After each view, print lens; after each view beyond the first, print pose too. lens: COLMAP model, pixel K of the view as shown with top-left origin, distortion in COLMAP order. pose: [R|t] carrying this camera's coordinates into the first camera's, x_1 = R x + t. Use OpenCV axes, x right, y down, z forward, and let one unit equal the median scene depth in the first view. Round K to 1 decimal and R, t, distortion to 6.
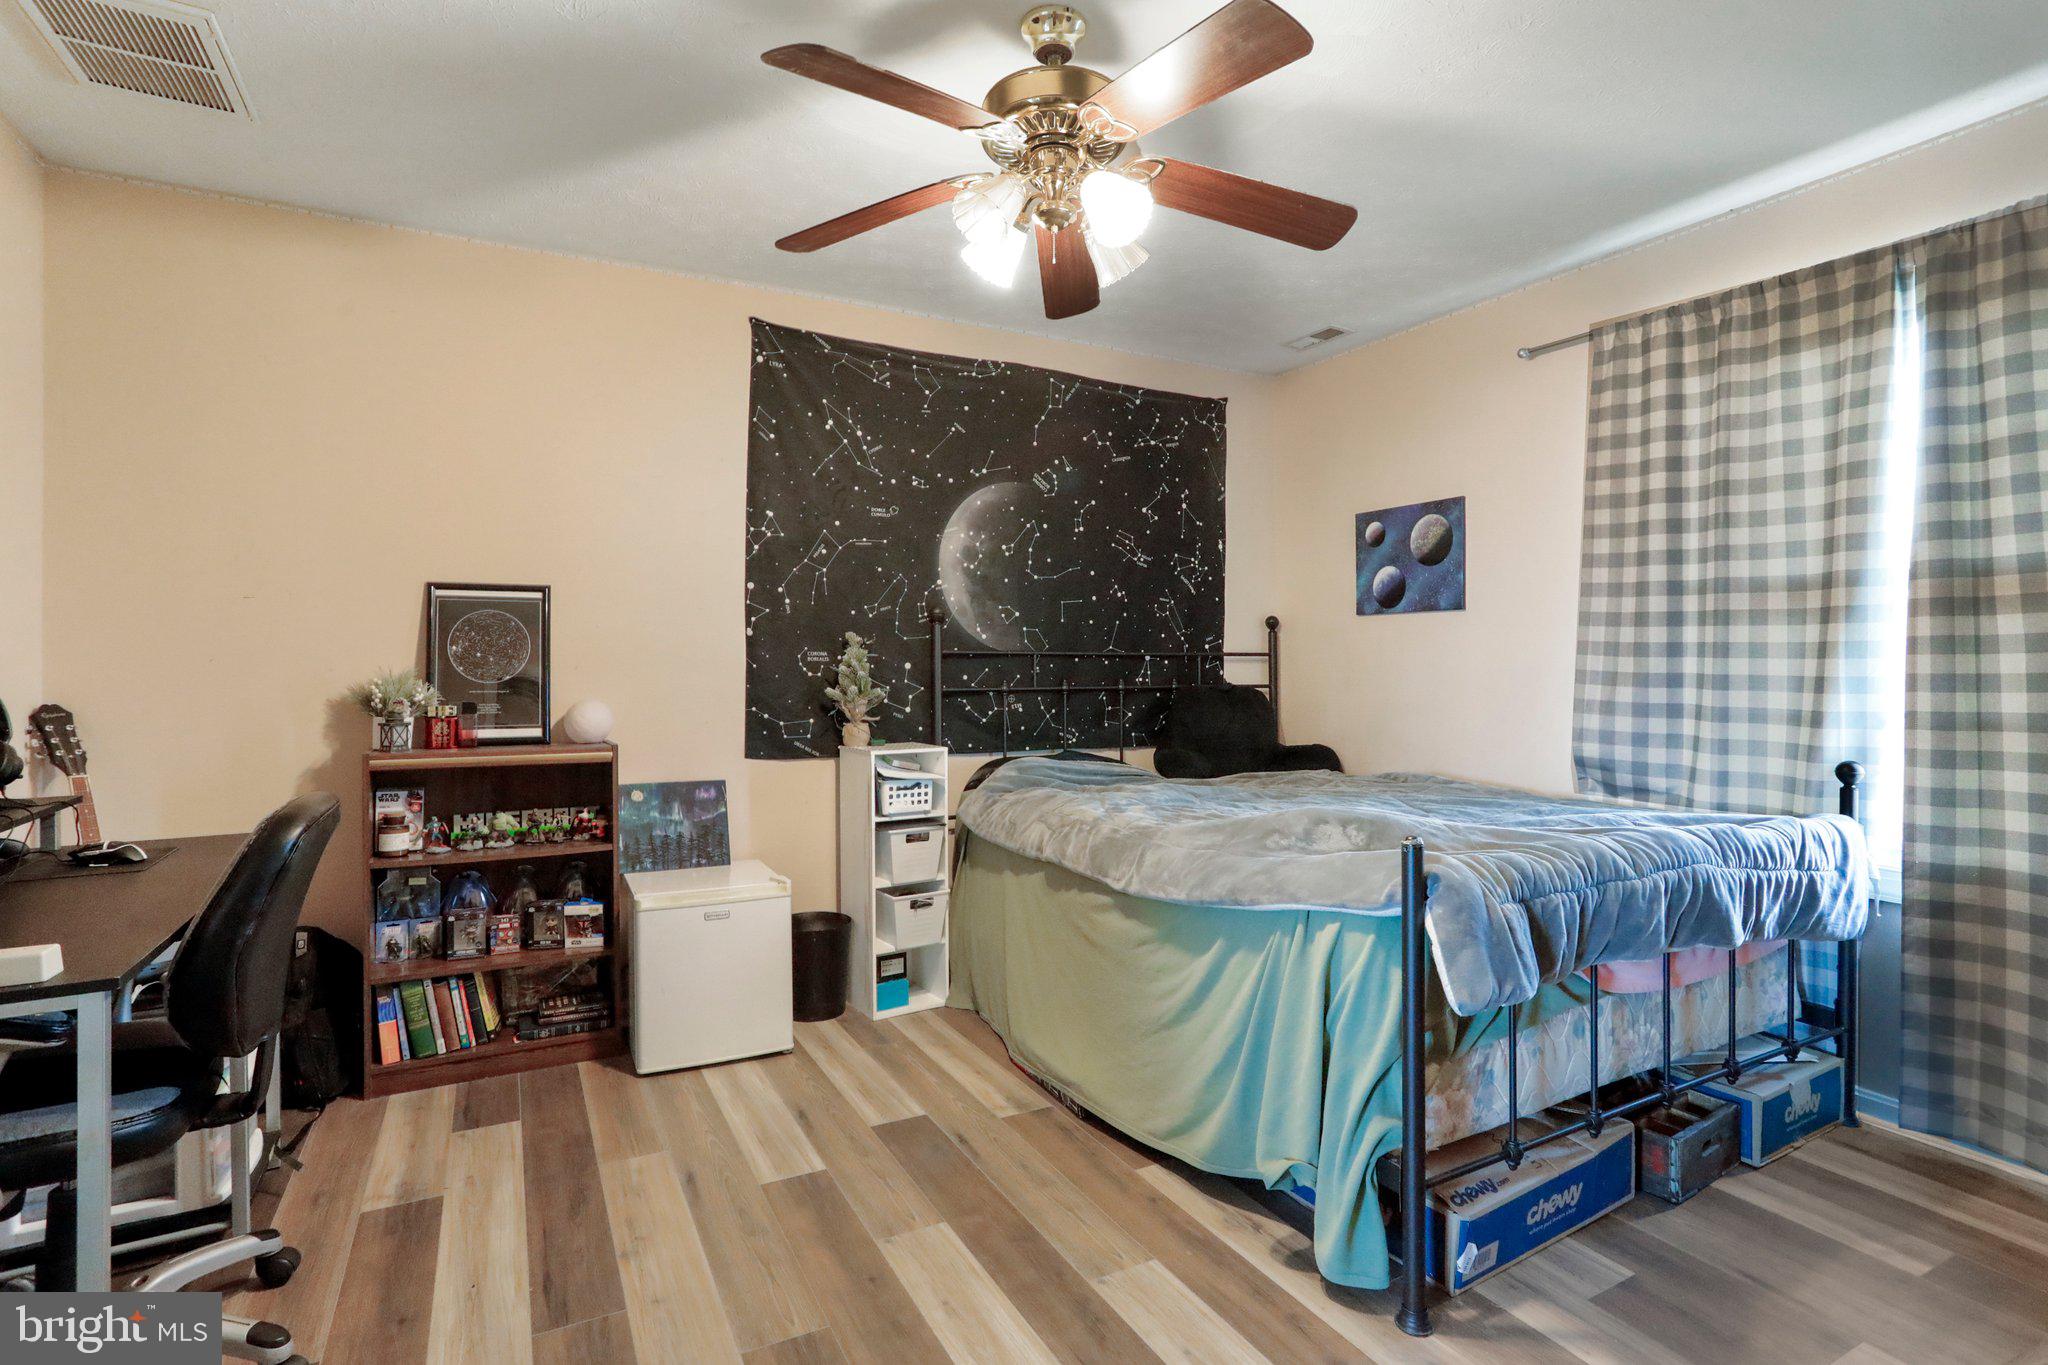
lens RADIAL K [[988.6, 0, 1028.7], [0, 988.6, 670.7], [0, 0, 1]] dist [-0.028765, -0.000031]
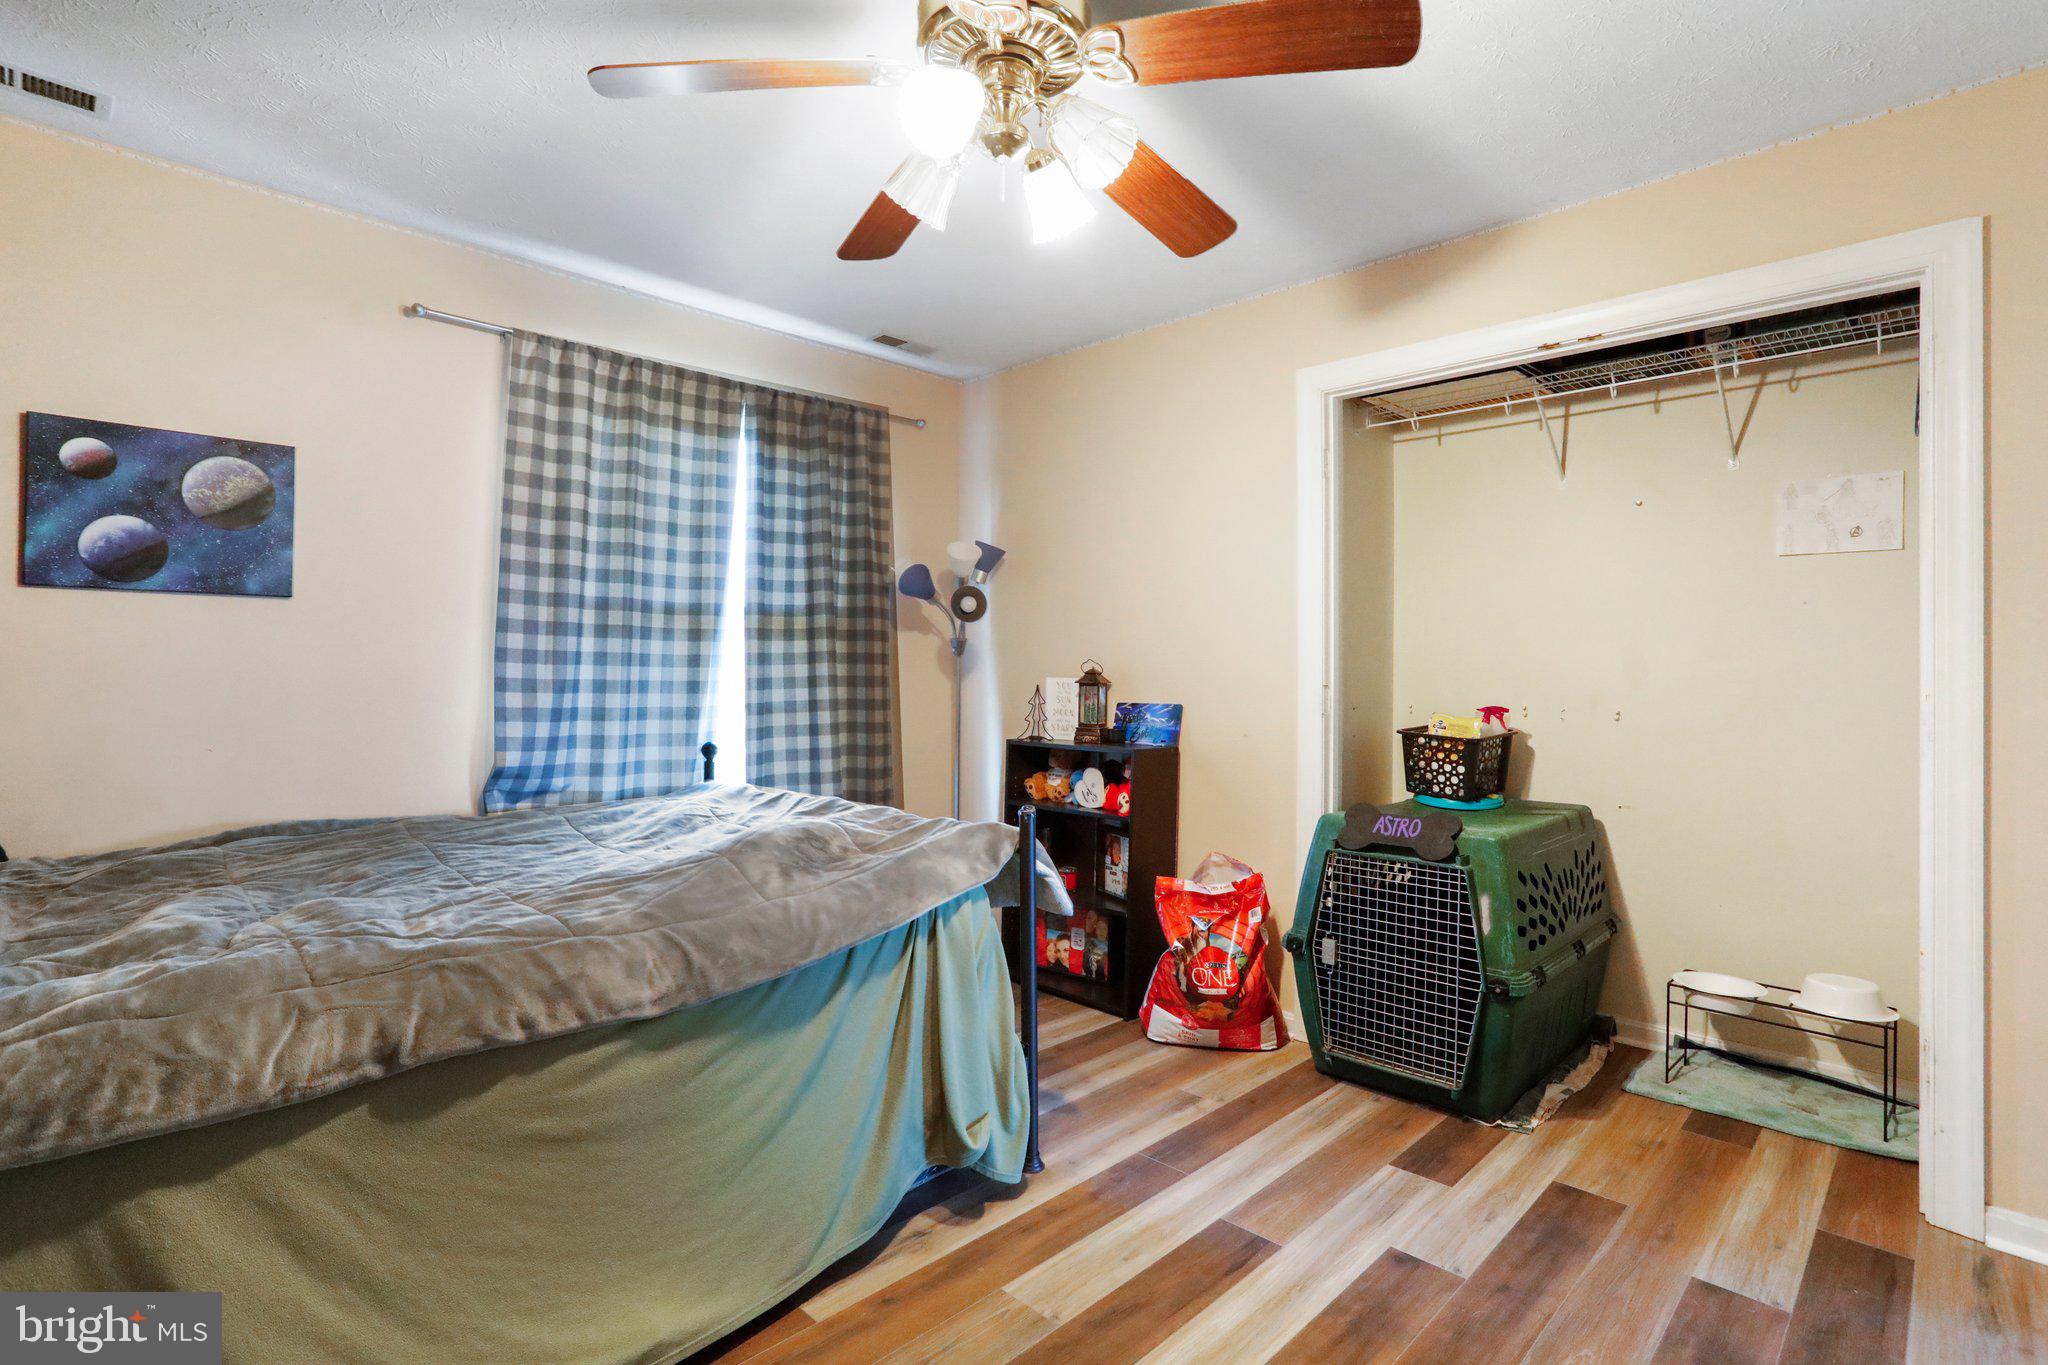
lens RADIAL K [[988.6, 0, 1028.7], [0, 988.6, 670.7], [0, 0, 1]] dist [-0.028765, -0.000031]
pose [[-0.290362, -0.000764, 0.956916, -0.591419], [0.001630, 0.999998, 0.001293, -0.008776], [-0.956915, 0.001935, -0.290361, 0.921061]]
